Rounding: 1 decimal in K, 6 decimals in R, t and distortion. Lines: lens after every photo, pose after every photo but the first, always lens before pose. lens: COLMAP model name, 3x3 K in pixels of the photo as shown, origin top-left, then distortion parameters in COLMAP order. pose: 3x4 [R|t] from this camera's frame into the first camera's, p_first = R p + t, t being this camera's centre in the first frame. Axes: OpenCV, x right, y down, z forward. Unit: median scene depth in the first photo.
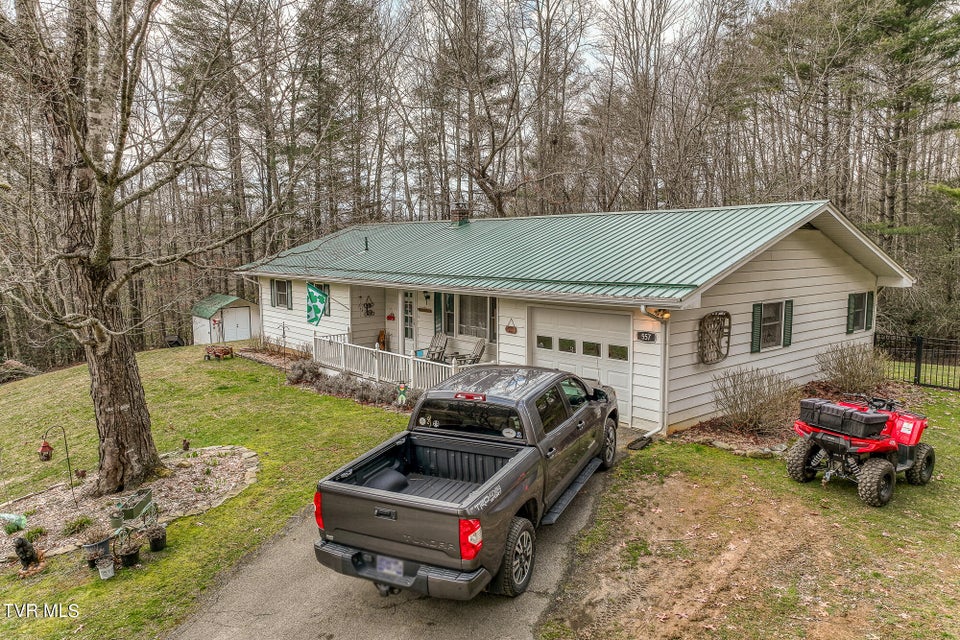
lens RADIAL K [[671.1, 0, 482.0], [0, 671.1, 318.3], [0, 0, 1]] dist [0.072408, 0.003690]
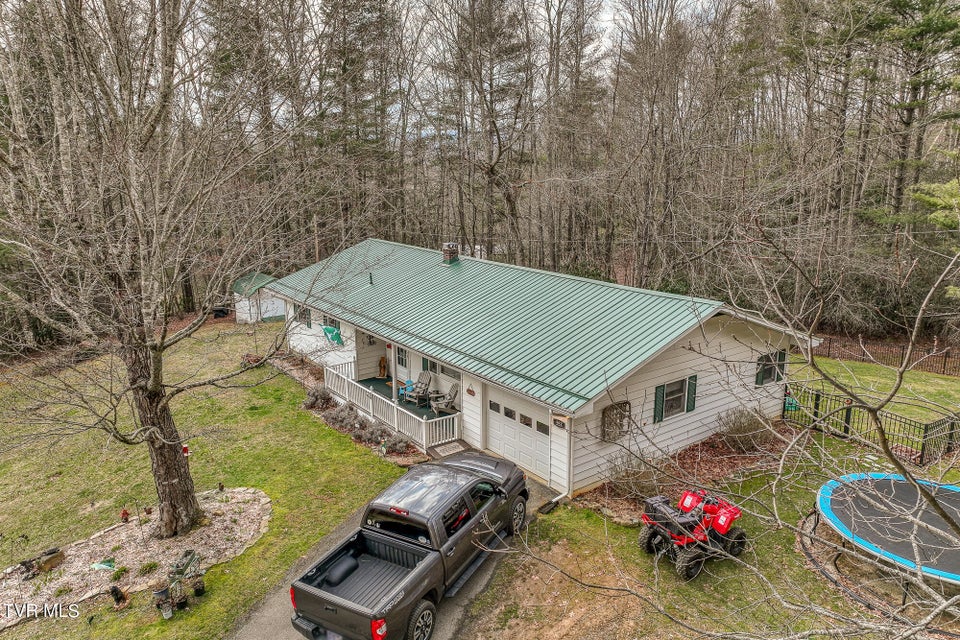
lens RADIAL K [[671.1, 0, 481.3], [0, 671.1, 322.1], [0, 0, 1]] dist [0.072408, 0.003690]
pose [[0.997907, 0.015085, -0.062883, 0.195021], [-0.007137, 0.992162, 0.124754, -0.377006], [0.064272, -0.124044, 0.990193, -0.320662]]
